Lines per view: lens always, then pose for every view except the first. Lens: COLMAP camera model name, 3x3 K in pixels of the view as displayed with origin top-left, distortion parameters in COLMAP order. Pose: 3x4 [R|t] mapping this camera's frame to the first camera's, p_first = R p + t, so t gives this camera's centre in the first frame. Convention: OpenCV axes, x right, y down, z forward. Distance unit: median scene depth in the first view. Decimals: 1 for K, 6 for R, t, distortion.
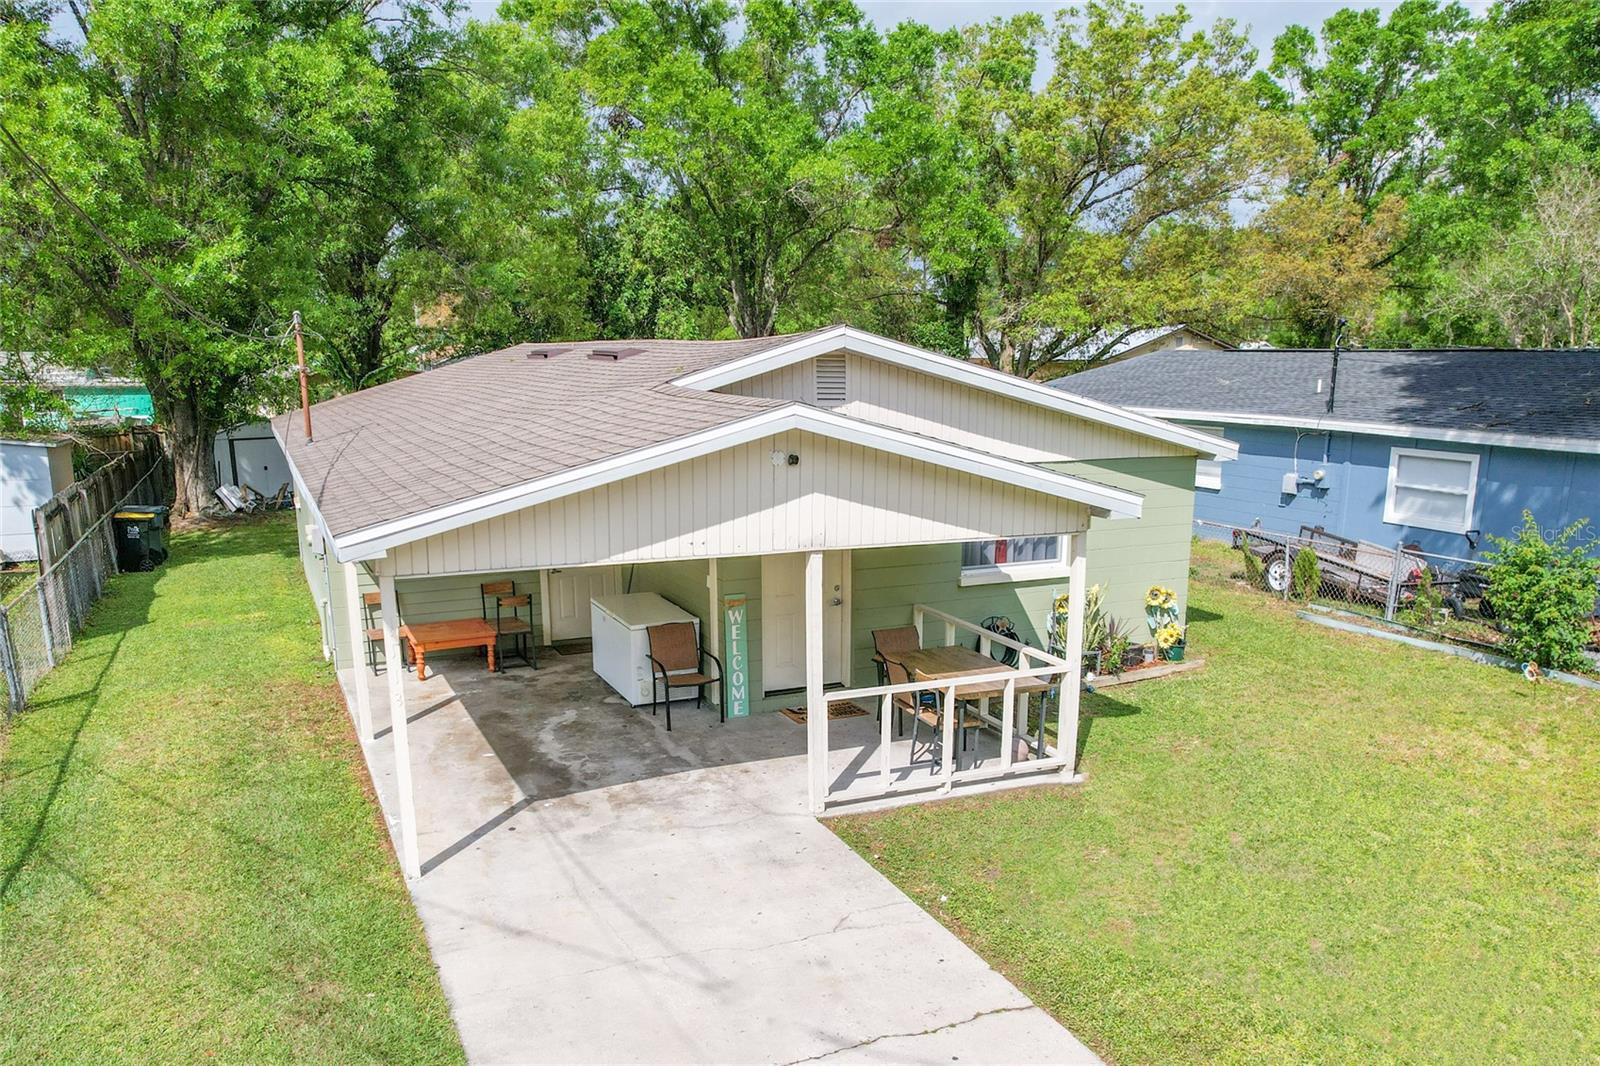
lens RADIAL K [[1186.7, 0, 796.7], [0, 1186.7, 647.0], [0, 0, 1]] dist [-0.032070, 0.007684]
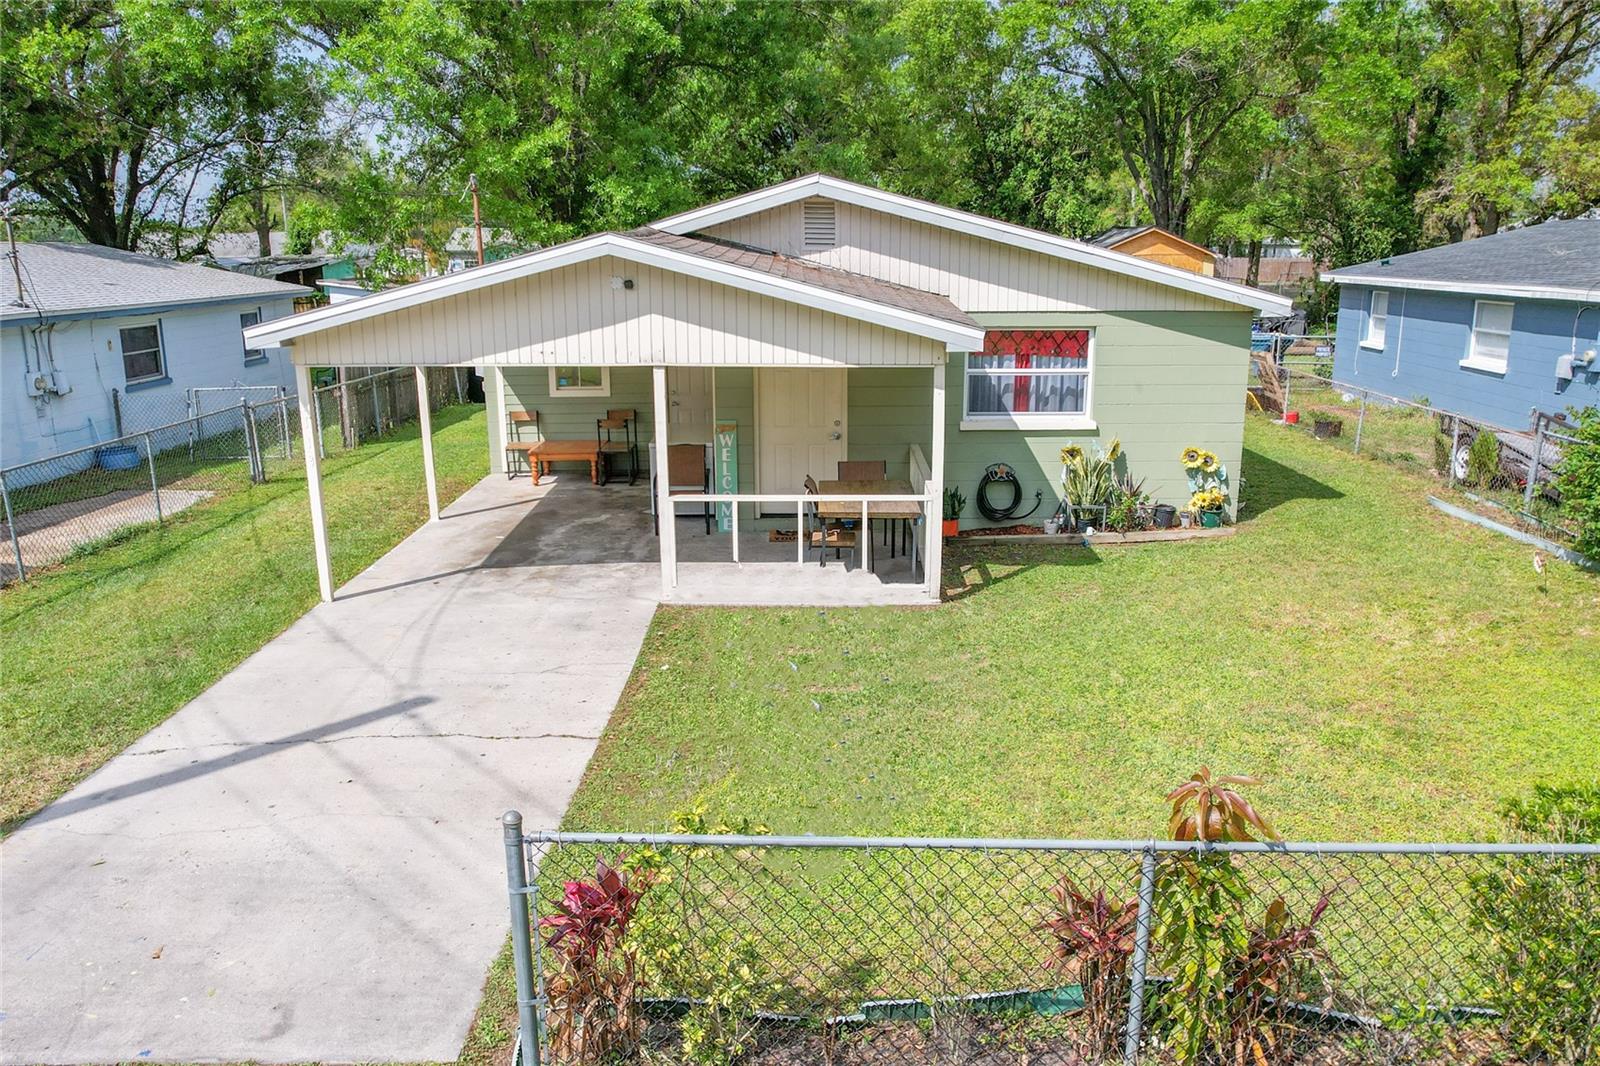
lens RADIAL K [[1206.8, 0, 846.8], [0, 1206.8, 573.2], [0, 0, 1]] dist [-0.033422, 0.007652]
pose [[0.923588, 0.101916, -0.369593, 0.506748], [-0.091968, 0.994768, 0.044487, 0.039299], [0.372193, -0.007097, 0.928128, -0.008848]]
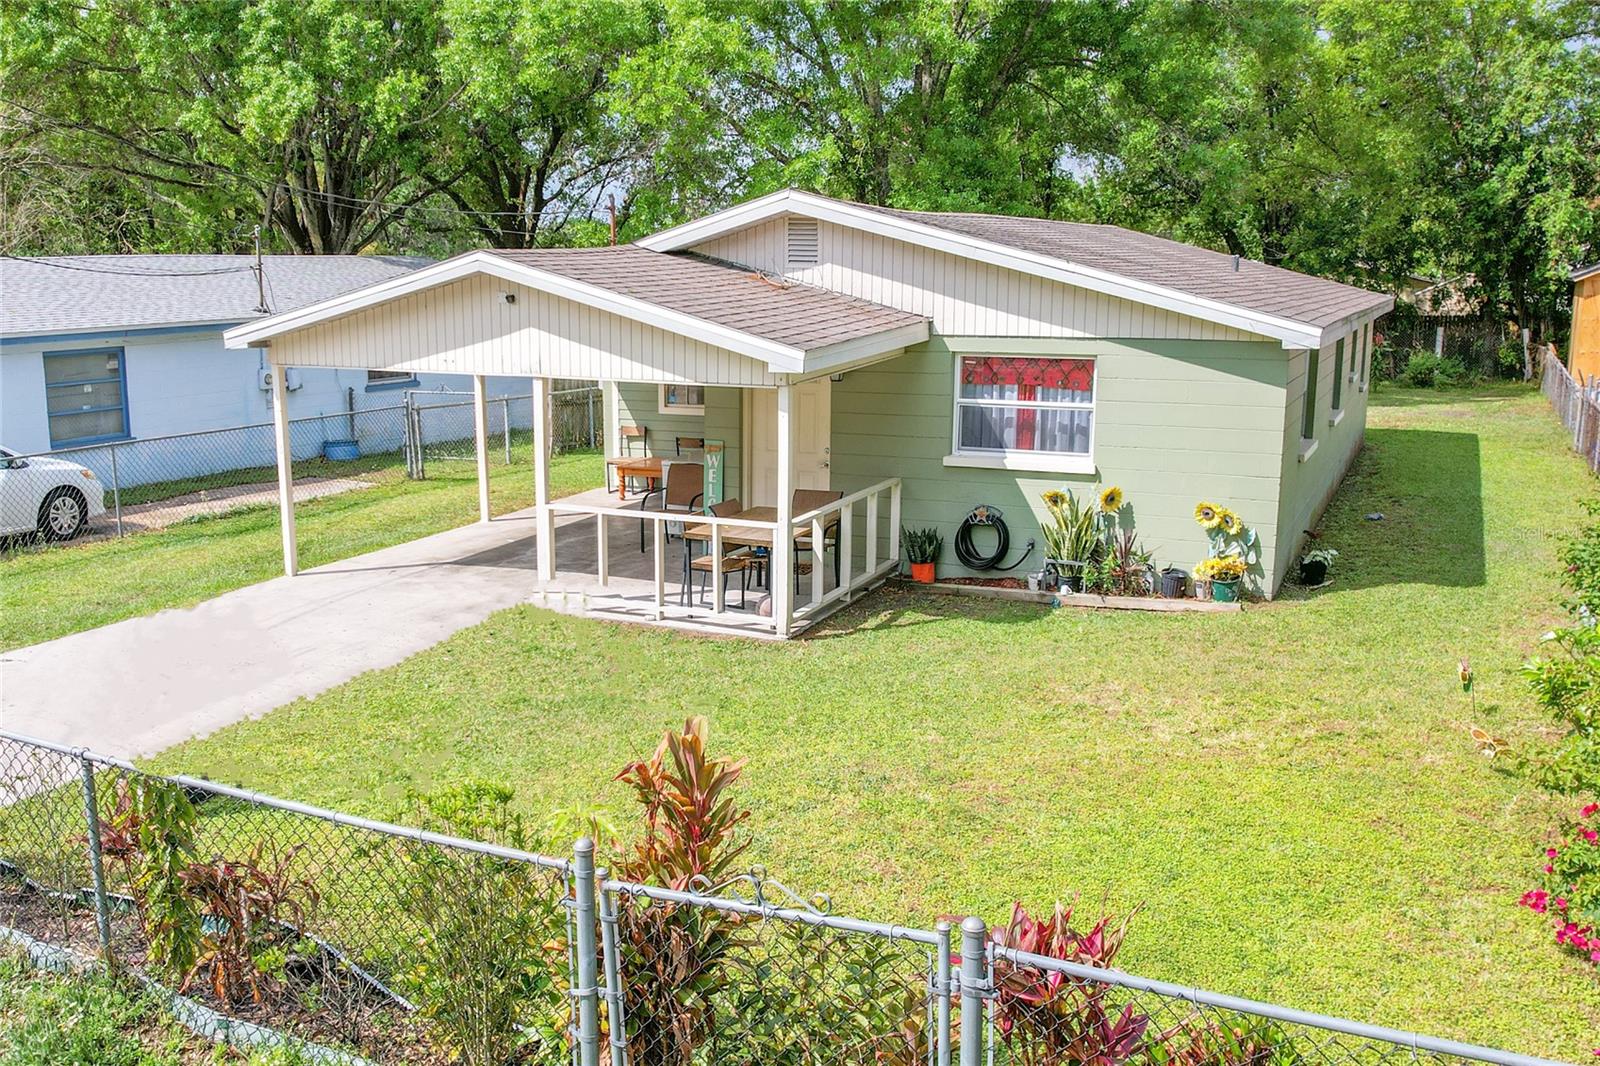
lens RADIAL K [[1425.7, 0, 800.0], [0, 1425.7, 533.0], [0, 0, 1]] dist [0.003503, 0.000305]
pose [[0.671136, 0.140208, -0.727955, 0.999257], [-0.177759, 0.983741, 0.025589, -0.008975], [0.719707, 0.112227, 0.685147, 0.185140]]
